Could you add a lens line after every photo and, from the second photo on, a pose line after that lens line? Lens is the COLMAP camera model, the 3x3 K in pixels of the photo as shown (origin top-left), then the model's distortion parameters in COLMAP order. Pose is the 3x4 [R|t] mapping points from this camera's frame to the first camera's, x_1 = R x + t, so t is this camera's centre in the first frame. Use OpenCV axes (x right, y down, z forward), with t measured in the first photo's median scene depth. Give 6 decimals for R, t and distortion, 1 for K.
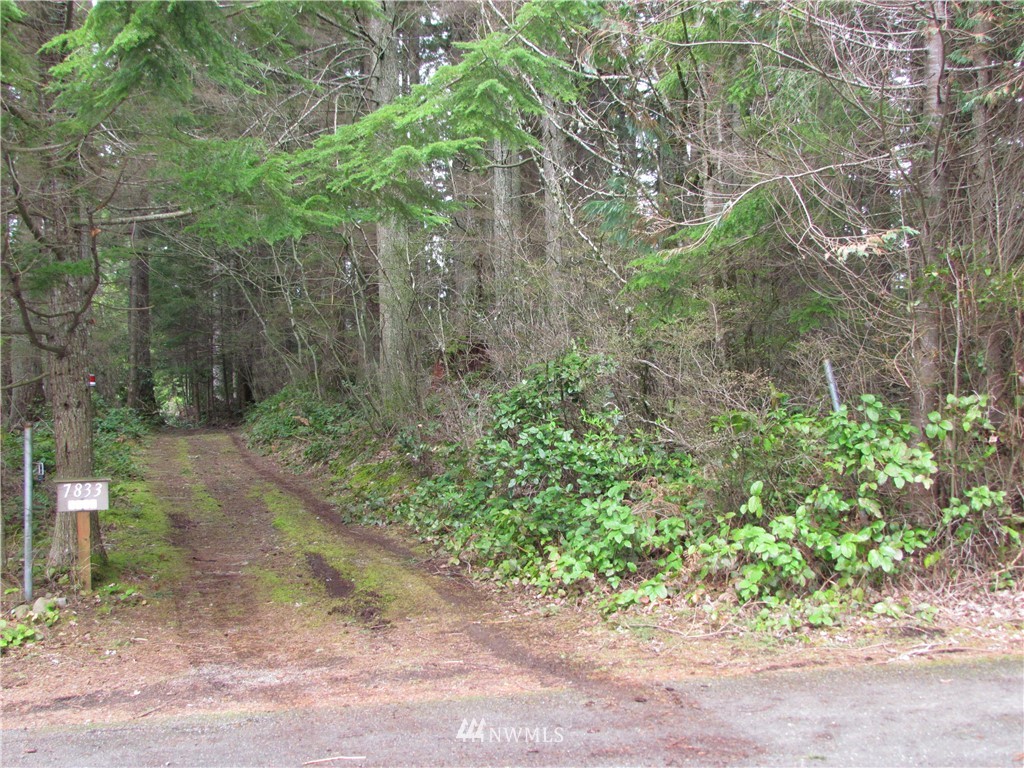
lens RADIAL K [[1106.5, 0, 513.2], [0, 1106.5, 402.4], [0, 0, 1]] dist [-0.026832, -0.032036]
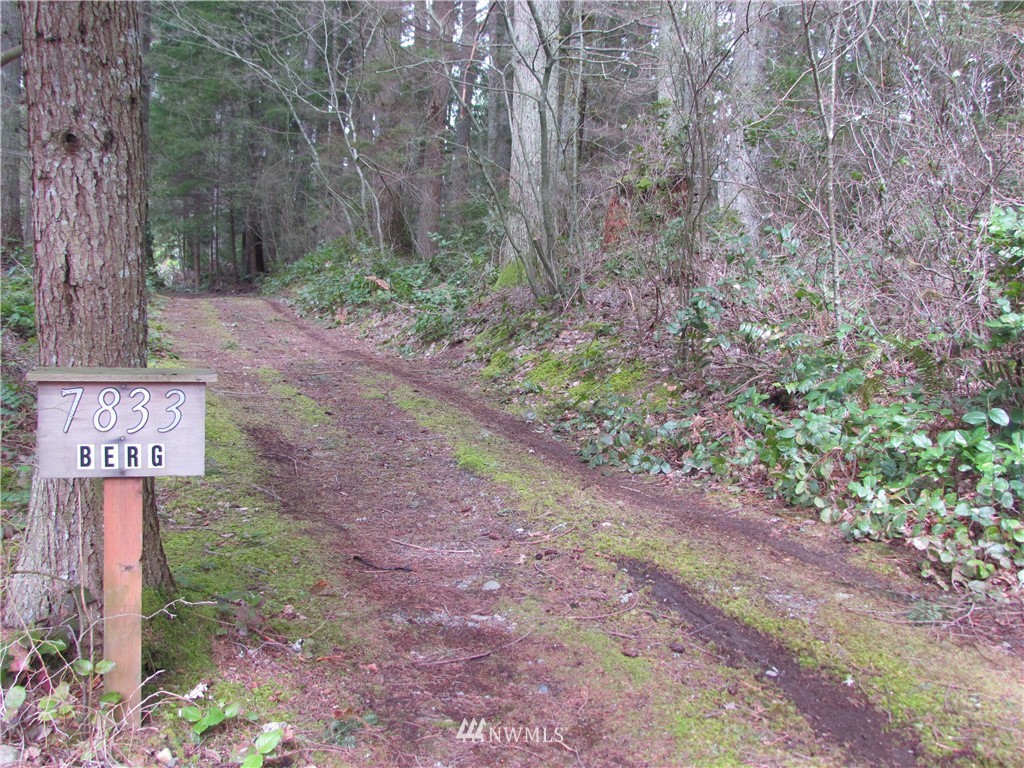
lens RADIAL K [[1106.5, 0, 513.2], [0, 1106.5, 402.4], [0, 0, 1]] dist [-0.026832, -0.032036]
pose [[0.998329, 0.054714, 0.018614, -0.292475], [-0.056329, 0.993231, 0.101585, 0.041062], [-0.012930, -0.102464, 0.994653, 0.704607]]
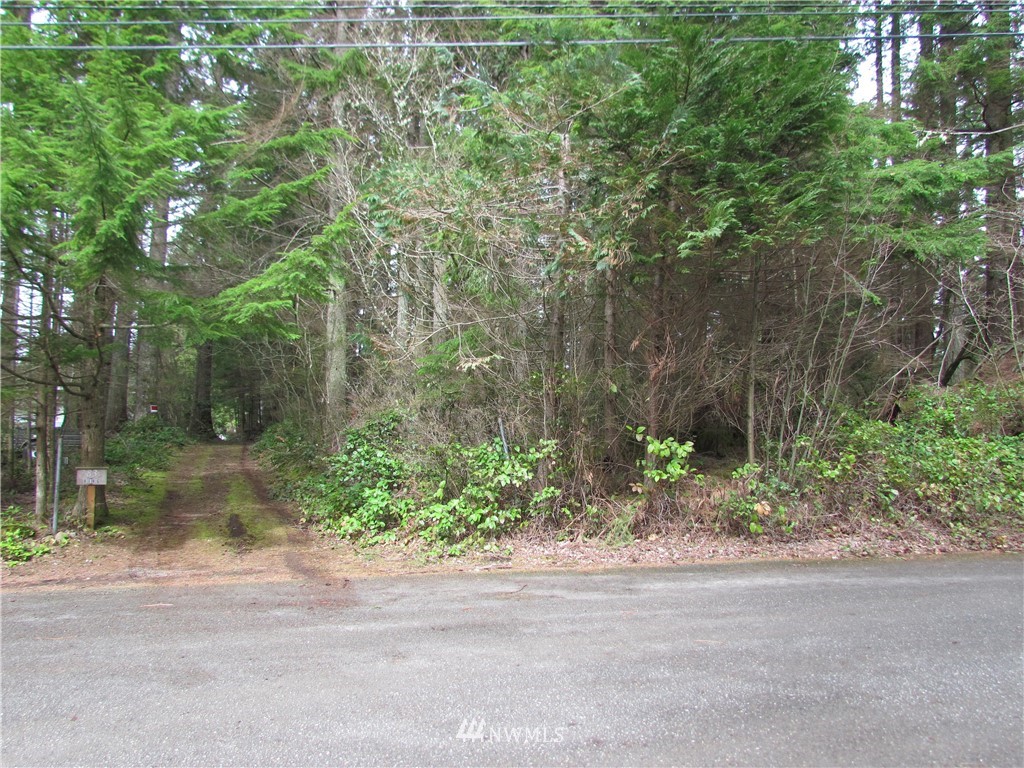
lens RADIAL K [[735.3, 0, 511.5], [0, 735.3, 390.8], [0, 0, 1]] dist [-0.002314, 0.000253]
pose [[0.998097, 0.041350, 0.045743, 0.241230], [-0.038685, 0.997584, -0.057695, -0.013430], [-0.048019, 0.055815, 0.997286, -0.252814]]
